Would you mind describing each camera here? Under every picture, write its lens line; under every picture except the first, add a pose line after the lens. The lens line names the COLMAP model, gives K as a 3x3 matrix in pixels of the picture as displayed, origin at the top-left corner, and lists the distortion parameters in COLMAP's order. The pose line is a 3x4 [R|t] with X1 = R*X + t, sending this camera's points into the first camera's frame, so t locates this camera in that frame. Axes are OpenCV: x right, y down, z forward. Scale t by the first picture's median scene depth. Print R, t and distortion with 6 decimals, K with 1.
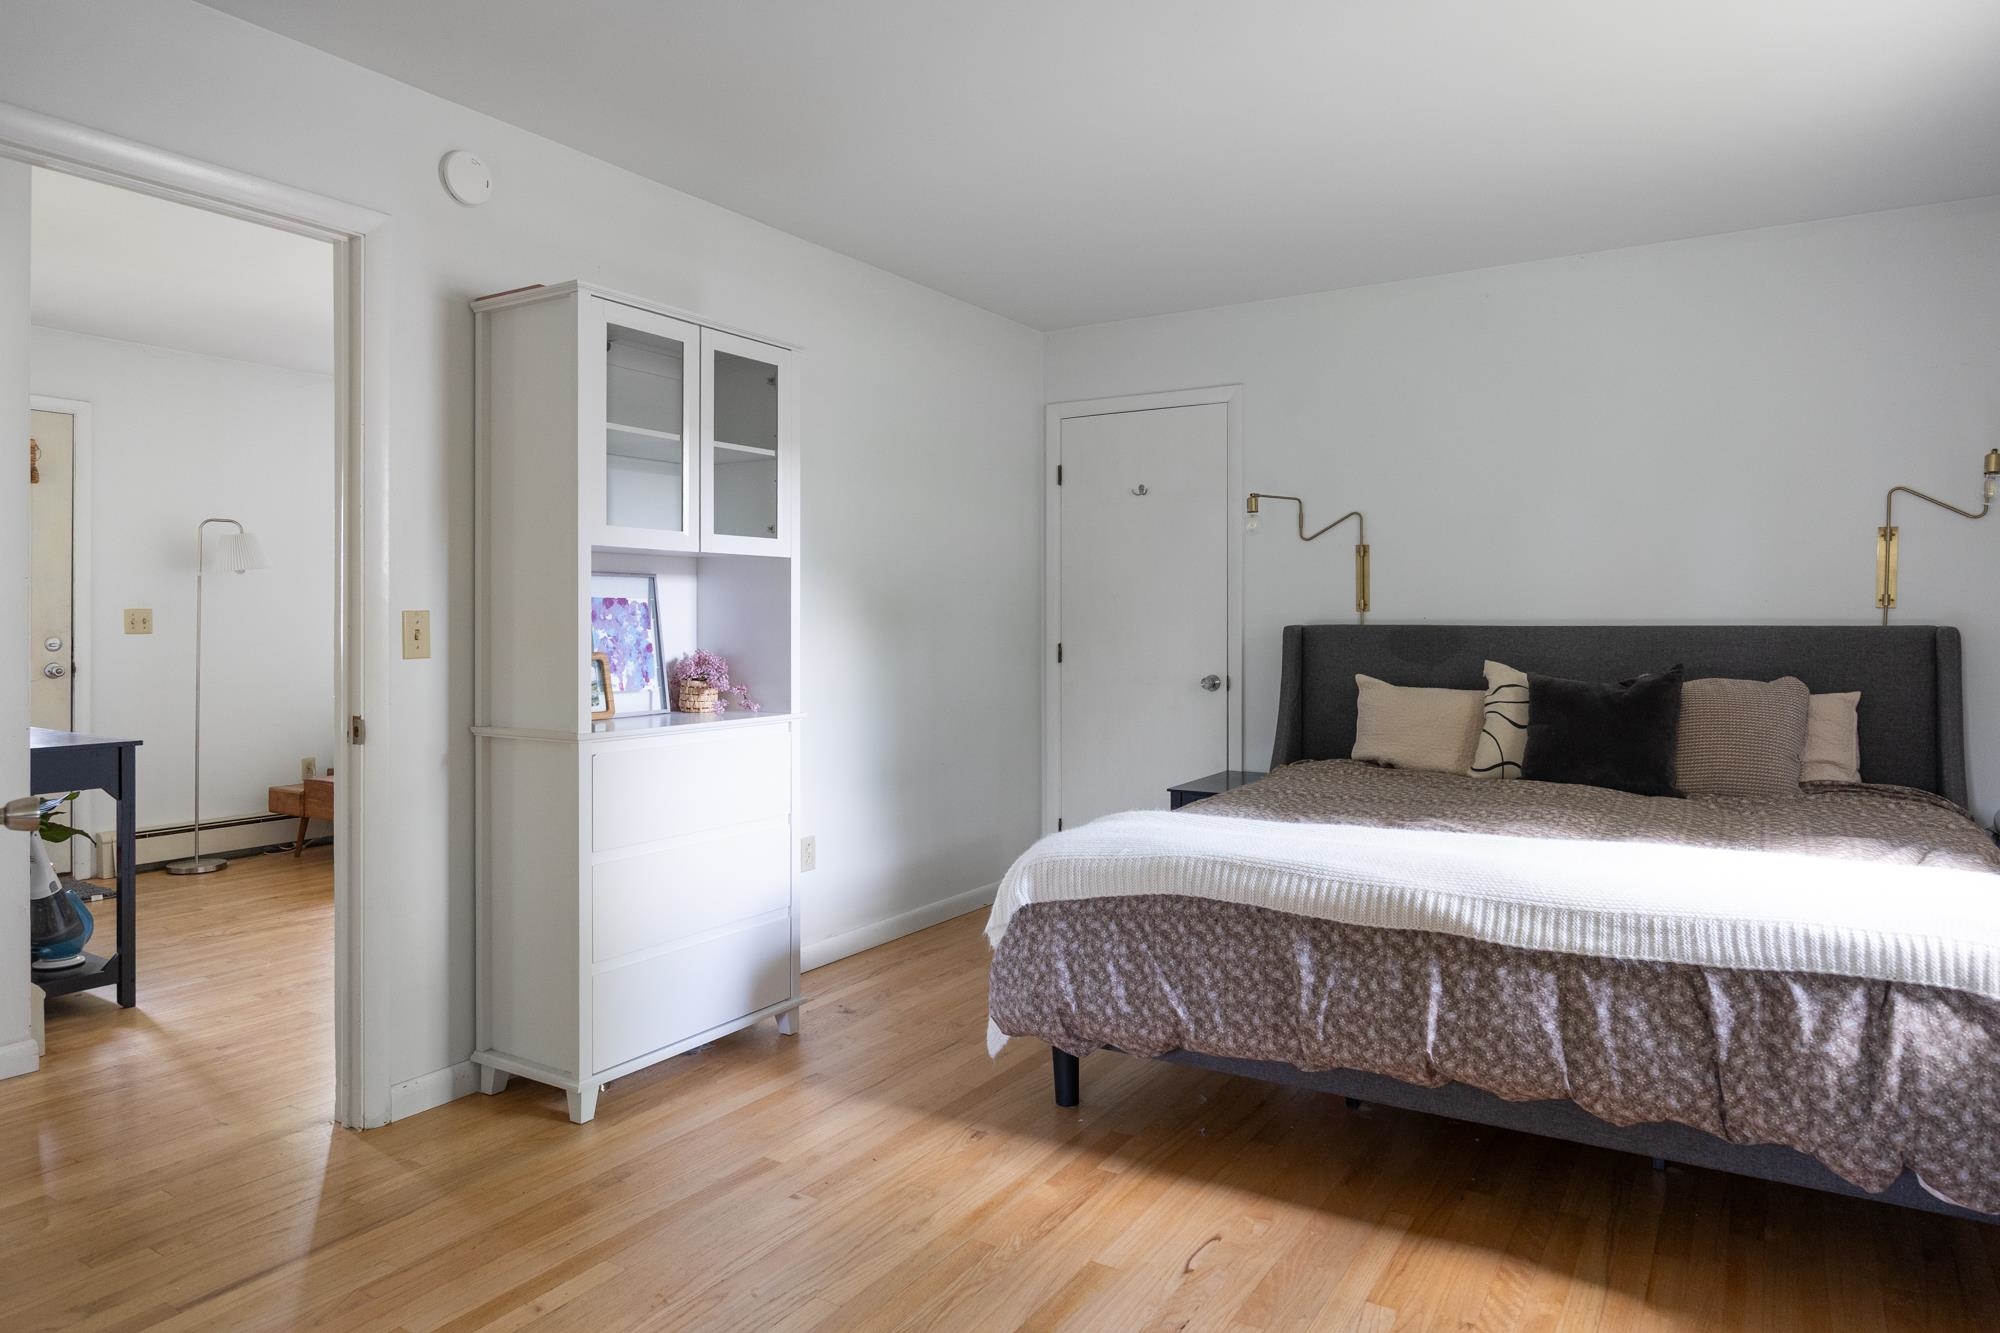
lens RADIAL K [[1232.3, 0, 1016.0], [0, 1232.3, 636.7], [0, 0, 1]] dist [-0.013690, 0.002582]
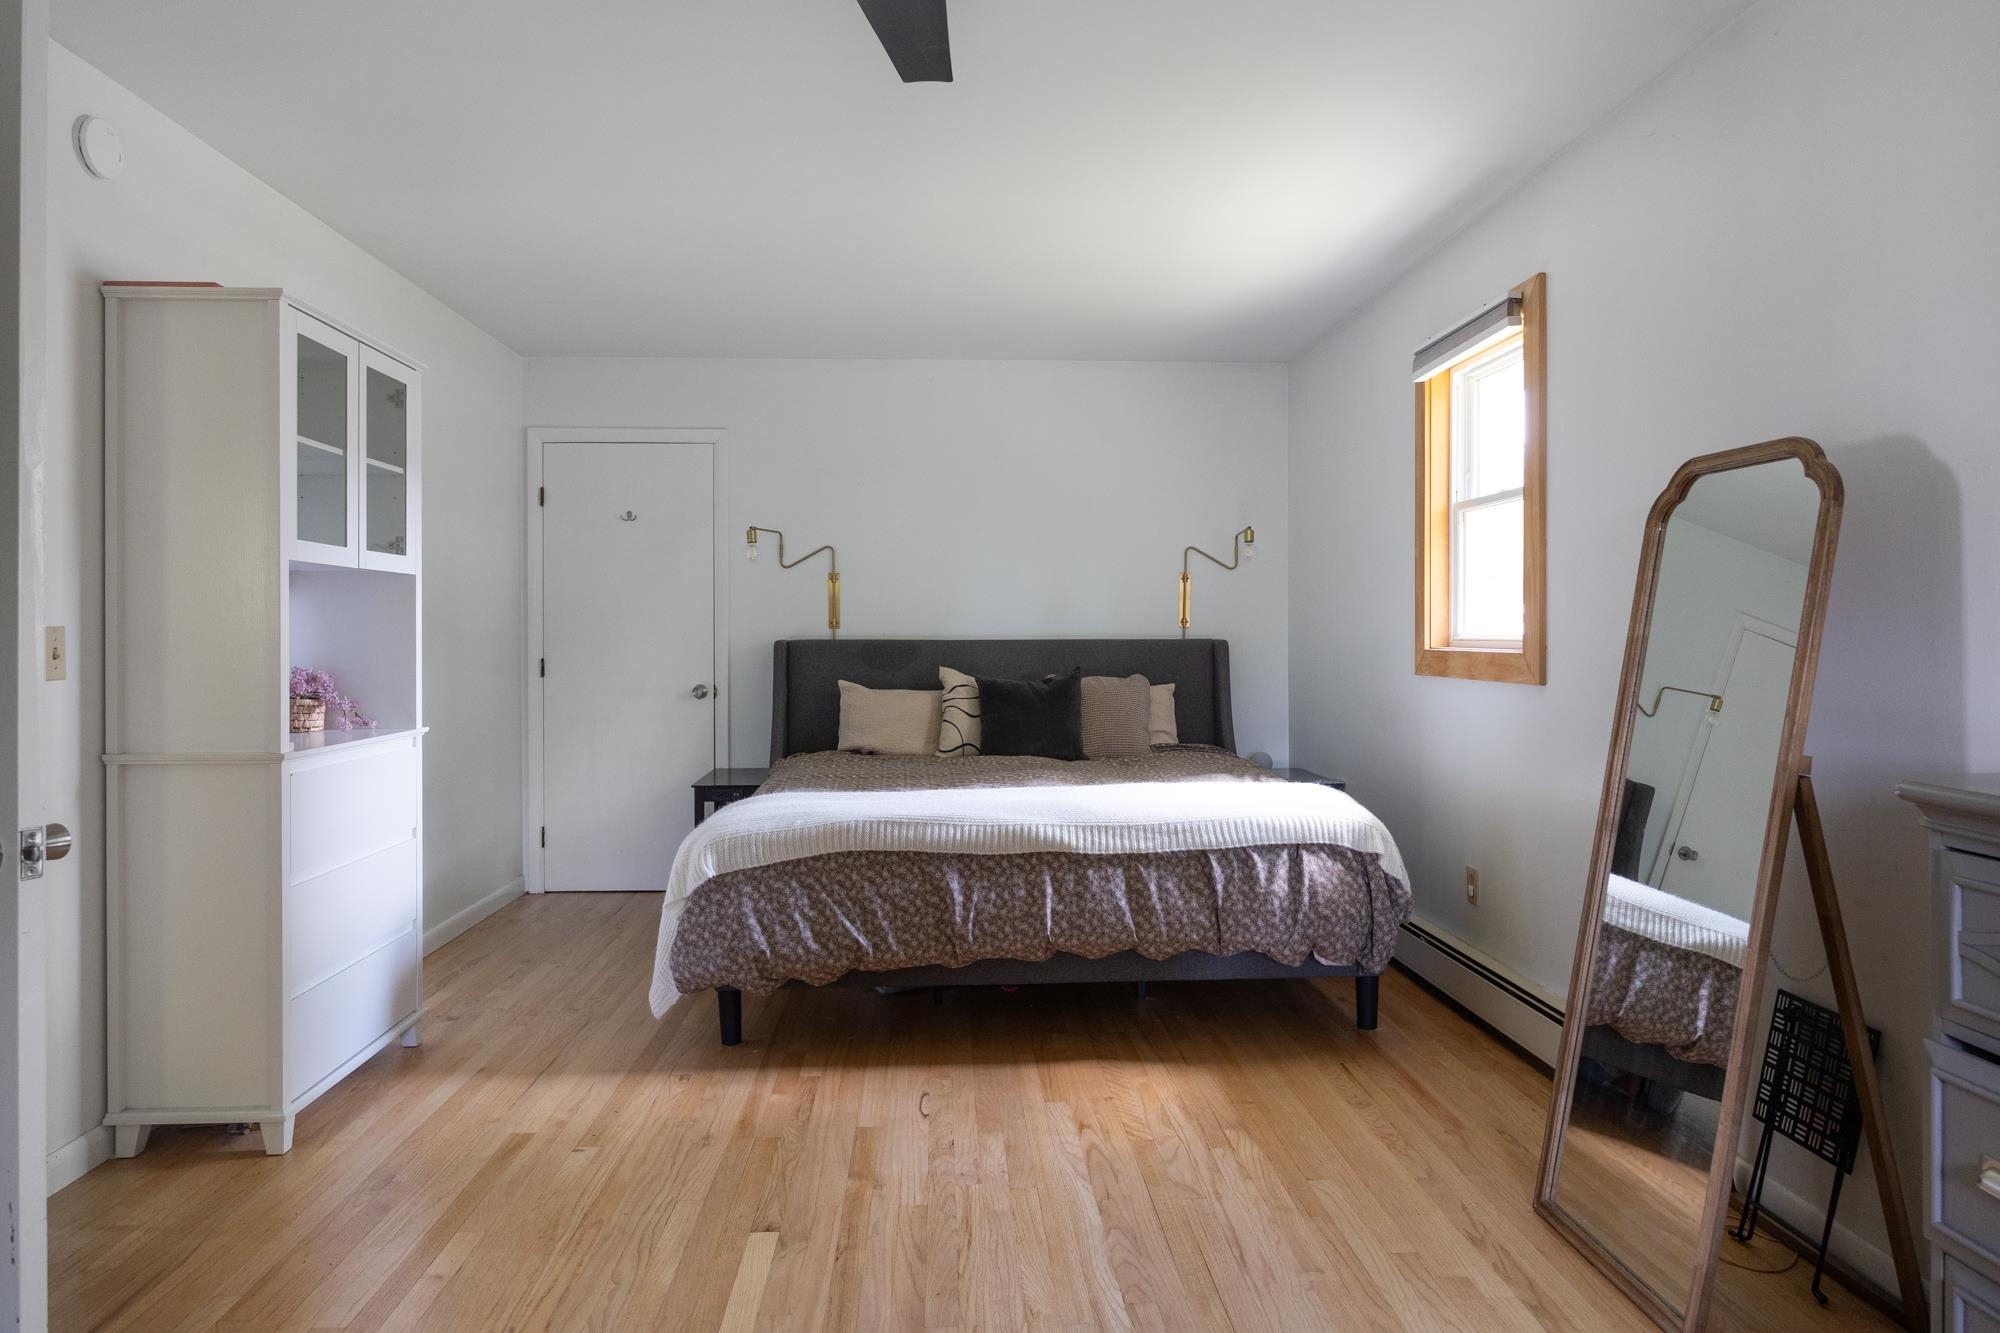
lens RADIAL K [[1232.3, 0, 992.0], [0, 1232.3, 653.3], [0, 0, 1]] dist [-0.013690, 0.002582]
pose [[0.815267, -0.009461, 0.579008, -0.452574], [0.009142, 0.999952, 0.003467, 0.001746], [-0.579014, 0.002467, 0.815314, -0.117290]]
